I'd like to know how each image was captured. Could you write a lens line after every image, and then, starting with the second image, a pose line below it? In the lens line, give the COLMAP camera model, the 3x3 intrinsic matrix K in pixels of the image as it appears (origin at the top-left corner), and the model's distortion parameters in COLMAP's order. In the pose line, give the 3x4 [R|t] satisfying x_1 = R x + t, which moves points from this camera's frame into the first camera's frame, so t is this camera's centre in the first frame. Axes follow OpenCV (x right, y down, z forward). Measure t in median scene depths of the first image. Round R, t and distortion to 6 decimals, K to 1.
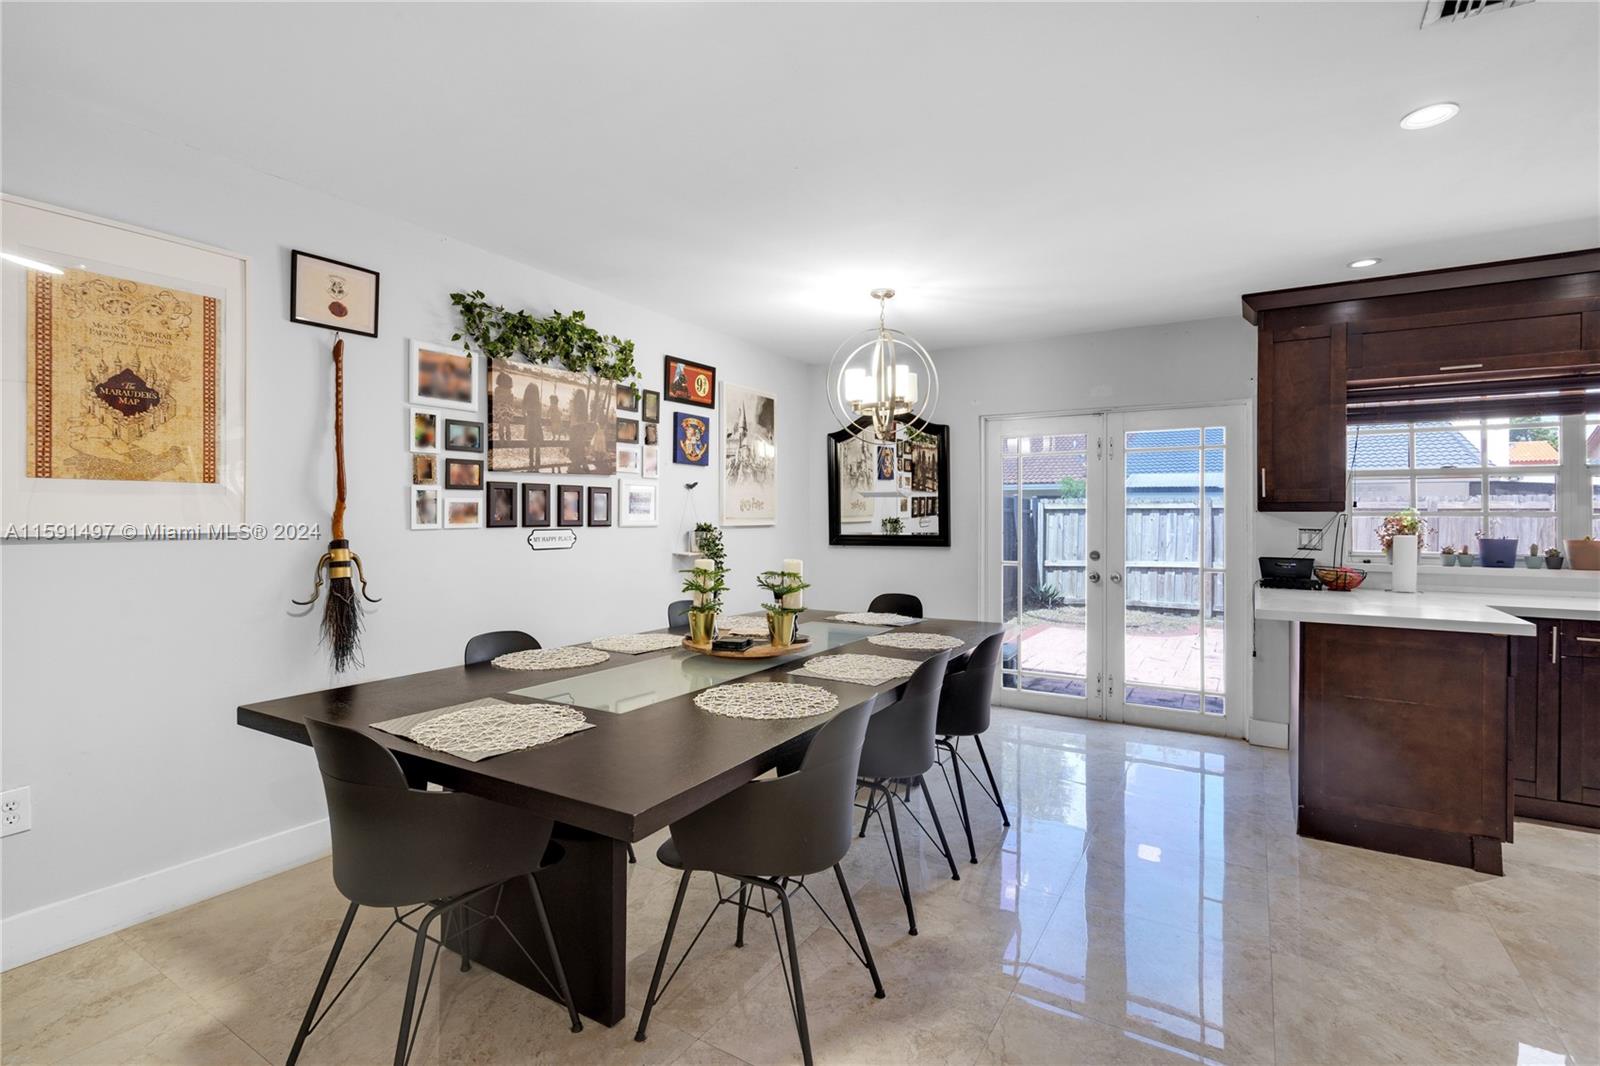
lens RADIAL K [[744.3, 0, 796.5], [0, 744.3, 519.2], [0, 0, 1]] dist [-0.000976, 0.000199]
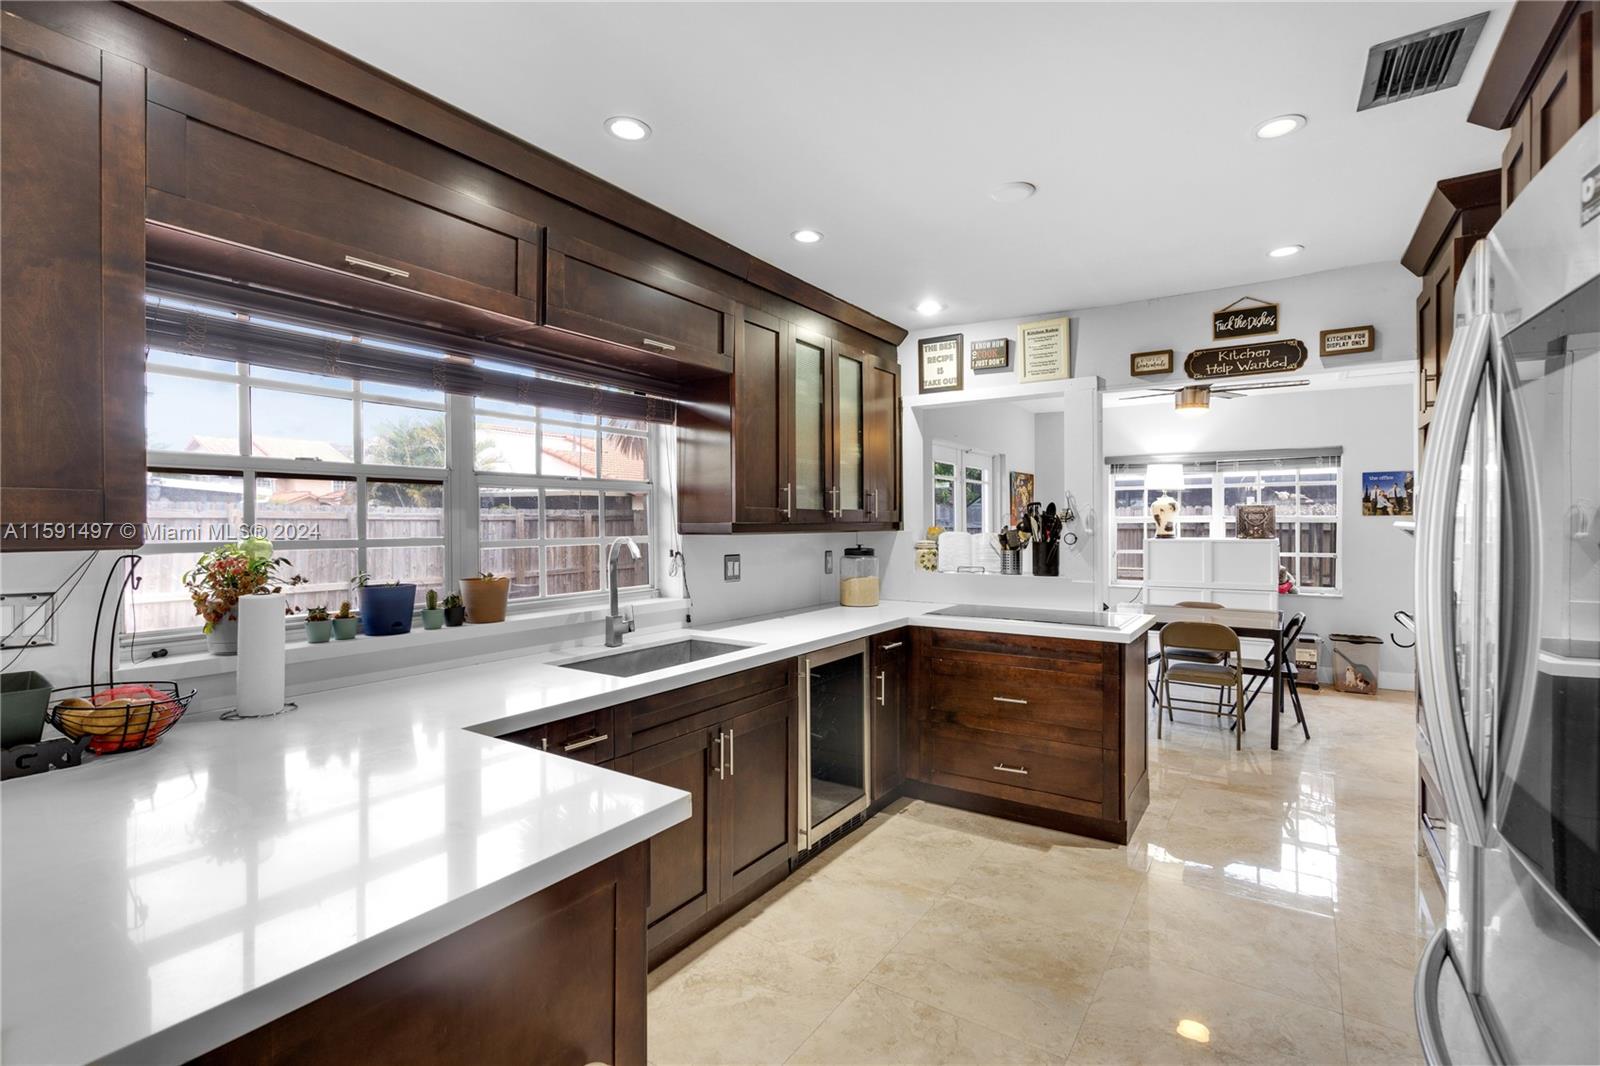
lens RADIAL K [[728.2, 0, 807.0], [0, 728.2, 526.7], [0, 0, 1]] dist [-0.010739, 0.000358]
pose [[0.037451, -0.010415, 0.999244, 0.355268], [0.003100, 0.999942, 0.010306, -0.024562], [-0.999294, 0.002712, 0.037481, 0.610133]]
